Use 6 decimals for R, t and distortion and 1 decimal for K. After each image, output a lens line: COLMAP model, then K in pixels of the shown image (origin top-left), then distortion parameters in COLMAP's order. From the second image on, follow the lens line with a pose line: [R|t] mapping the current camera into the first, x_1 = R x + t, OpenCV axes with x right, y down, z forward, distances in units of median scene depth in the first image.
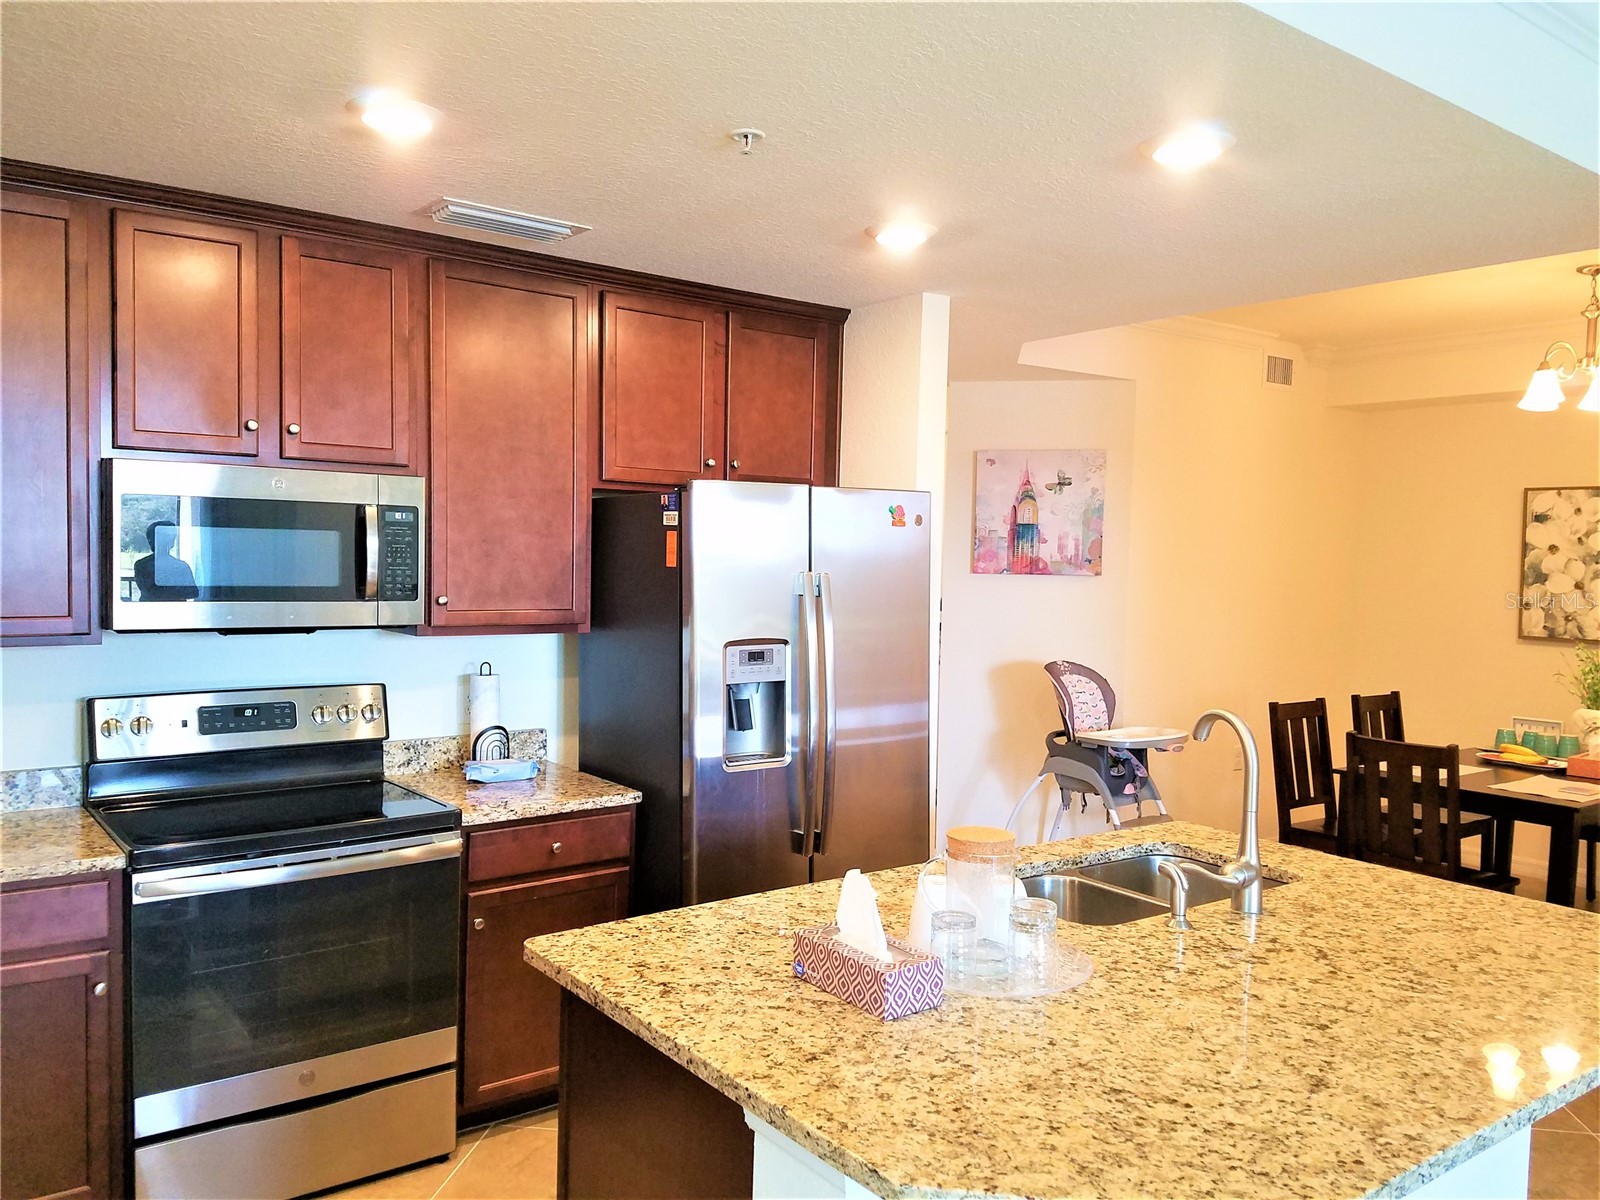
lens RADIAL K [[1229.5, 0, 722.8], [0, 1229.5, 620.6], [0, 0, 1]] dist [0.003672, -0.002833]
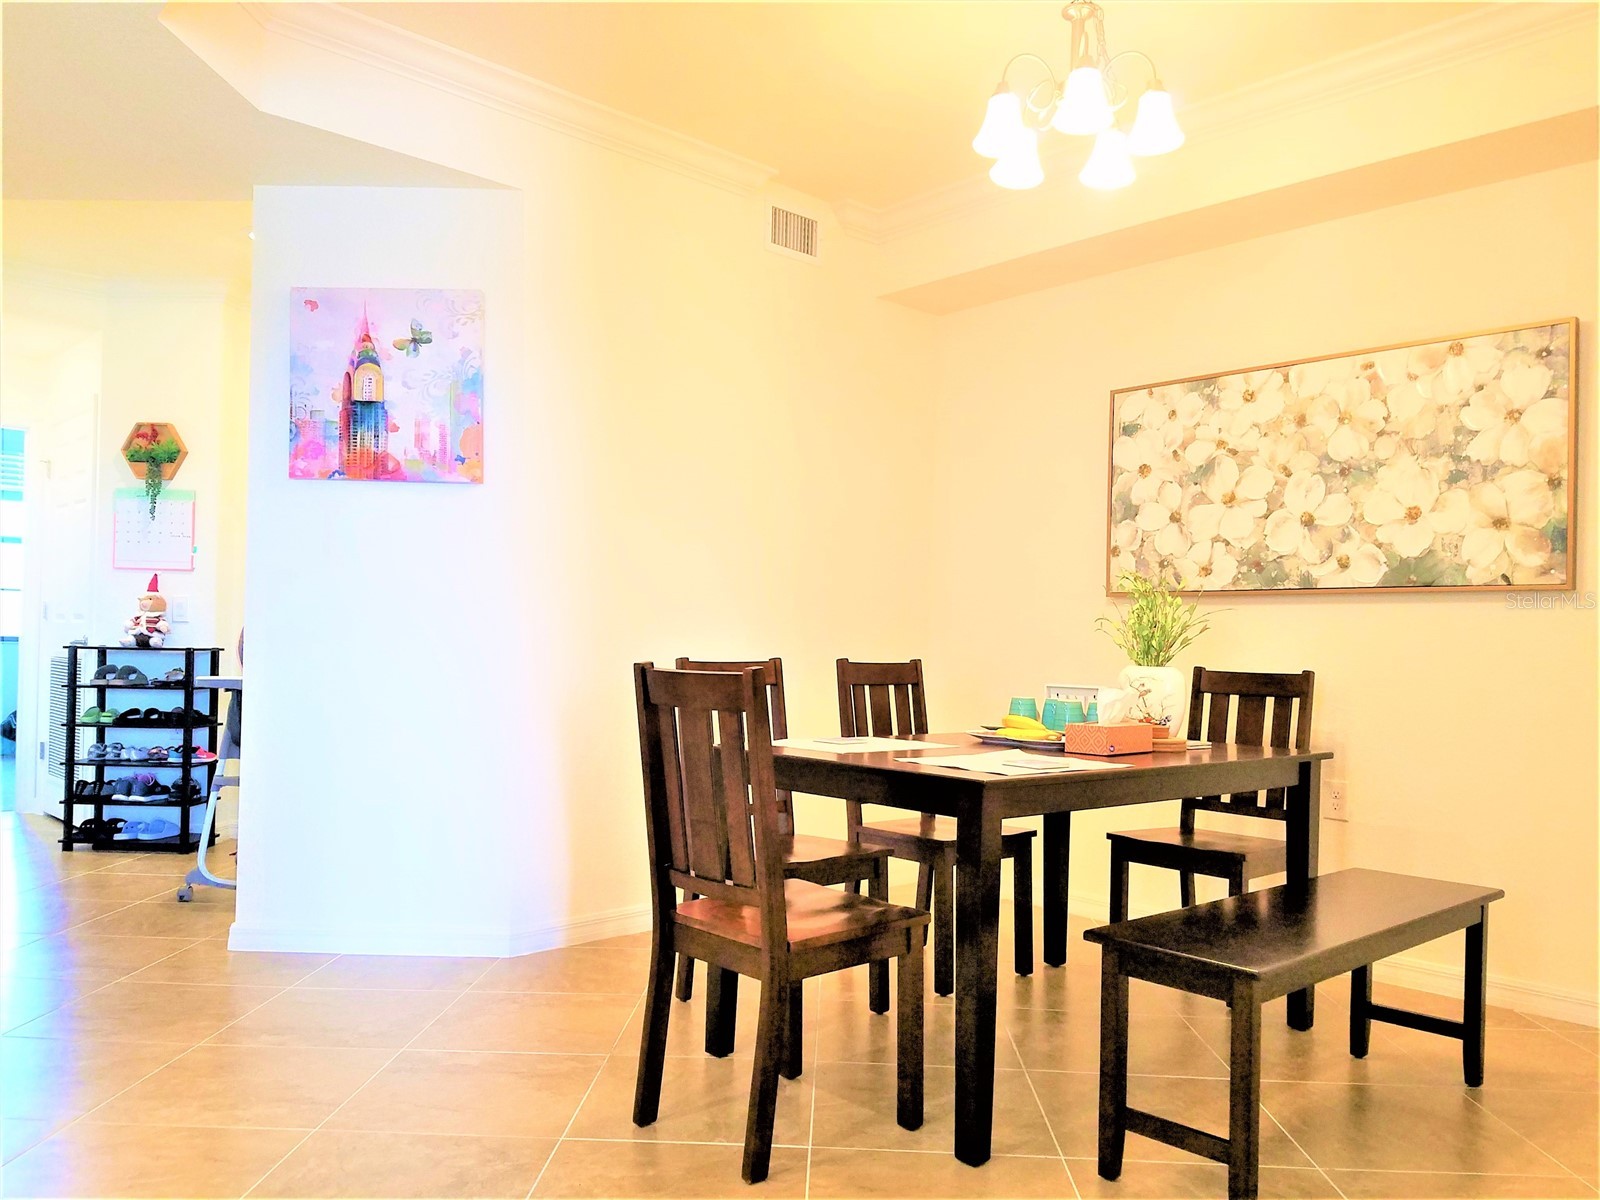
lens RADIAL K [[1211.0, 0, 758.9], [0, 1211.0, 602.6], [0, 0, 1]] dist [0.238308, -0.000015]
pose [[0.991046, 0.010696, 0.133091, 0.371245], [0.000461, 0.996506, -0.083520, 0.084424], [-0.133520, 0.082833, 0.987578, 0.330954]]
